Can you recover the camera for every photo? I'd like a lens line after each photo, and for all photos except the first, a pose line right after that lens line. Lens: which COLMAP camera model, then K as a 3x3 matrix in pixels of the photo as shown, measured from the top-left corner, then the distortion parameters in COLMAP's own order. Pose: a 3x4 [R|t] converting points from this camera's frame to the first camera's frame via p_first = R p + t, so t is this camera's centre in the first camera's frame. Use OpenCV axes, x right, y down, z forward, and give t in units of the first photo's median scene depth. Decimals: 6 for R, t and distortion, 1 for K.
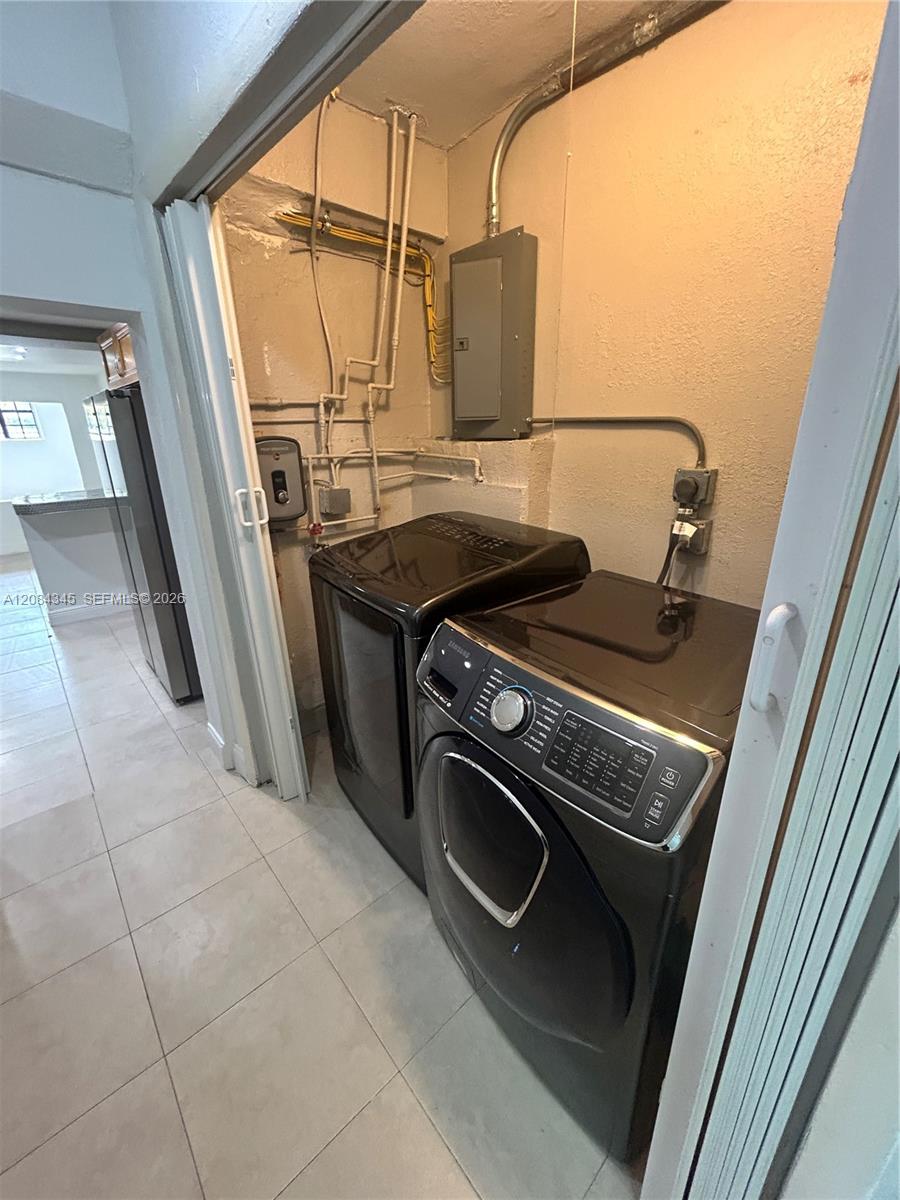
lens RADIAL K [[486.0, 0, 452.6], [0, 486.0, 599.4], [0, 0, 1]] dist [-0.000998, 0.000898]
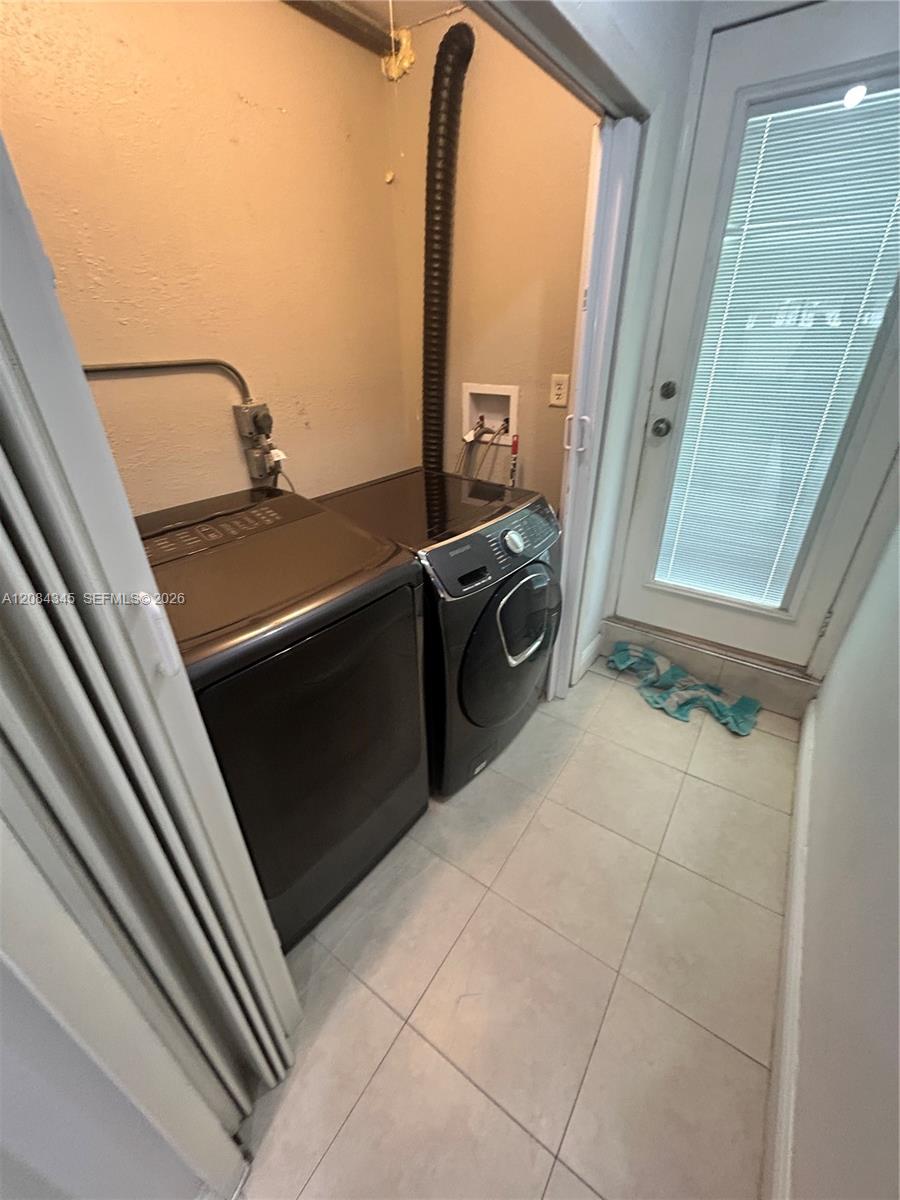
lens RADIAL K [[486.0, 0, 452.6], [0, 486.0, 599.4], [0, 0, 1]] dist [-0.000998, 0.000898]
pose [[-0.231726, -0.473617, 0.849700, -0.829491], [0.354561, 0.772268, 0.527151, -0.353853], [-0.905864, 0.423425, -0.011029, 0.782767]]
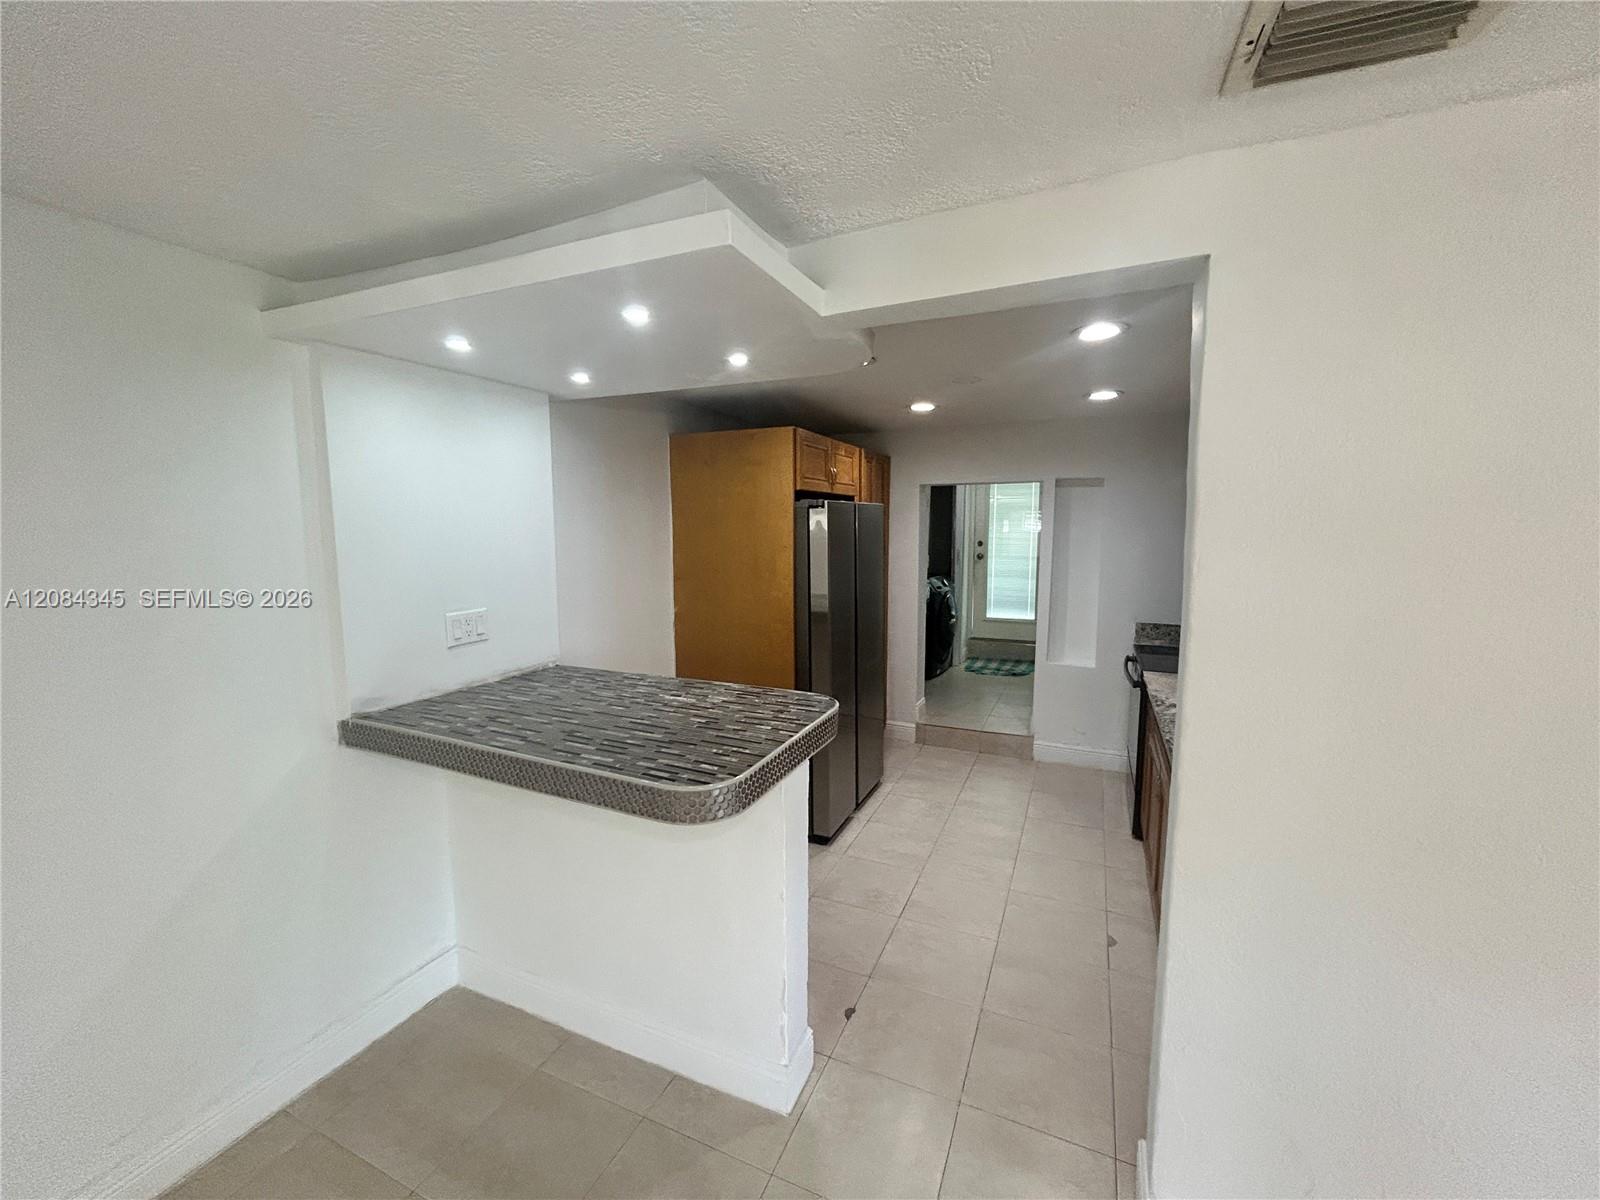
lens RADIAL K [[648.0, 0, 798.7], [0, 648.0, 600.2], [0, 0, 1]] dist [-0.000998, 0.000898]
pose [[-0.404332, -0.104261, 0.908650, -3.467151], [0.322619, 0.913364, 0.248361, -1.142237], [-0.855822, 0.393569, -0.335666, 2.944007]]
